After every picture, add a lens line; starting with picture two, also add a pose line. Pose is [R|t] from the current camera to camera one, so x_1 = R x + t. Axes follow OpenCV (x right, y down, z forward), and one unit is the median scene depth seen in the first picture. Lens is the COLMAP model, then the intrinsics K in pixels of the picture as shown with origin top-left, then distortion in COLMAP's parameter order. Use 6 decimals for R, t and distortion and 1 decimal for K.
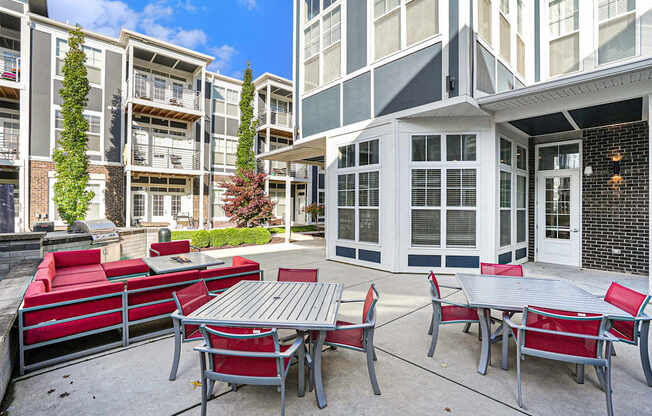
lens RADIAL K [[293.1, 0, 326.0], [0, 293.1, 208.0], [0, 0, 1]] dist [-0.002230, 0.000070]
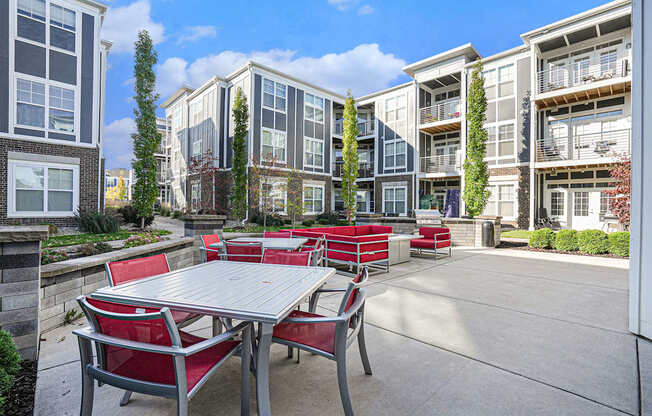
lens RADIAL K [[307.0, 0, 326.0], [0, 307.0, 208.0], [0, 0, 1]] dist [-0.017075, -0.000220]
pose [[0.032818, 0.001570, -0.999460, 0.313806], [-0.019040, 0.999818, 0.000945, 0.018013], [0.999280, 0.018999, 0.032842, 0.230074]]
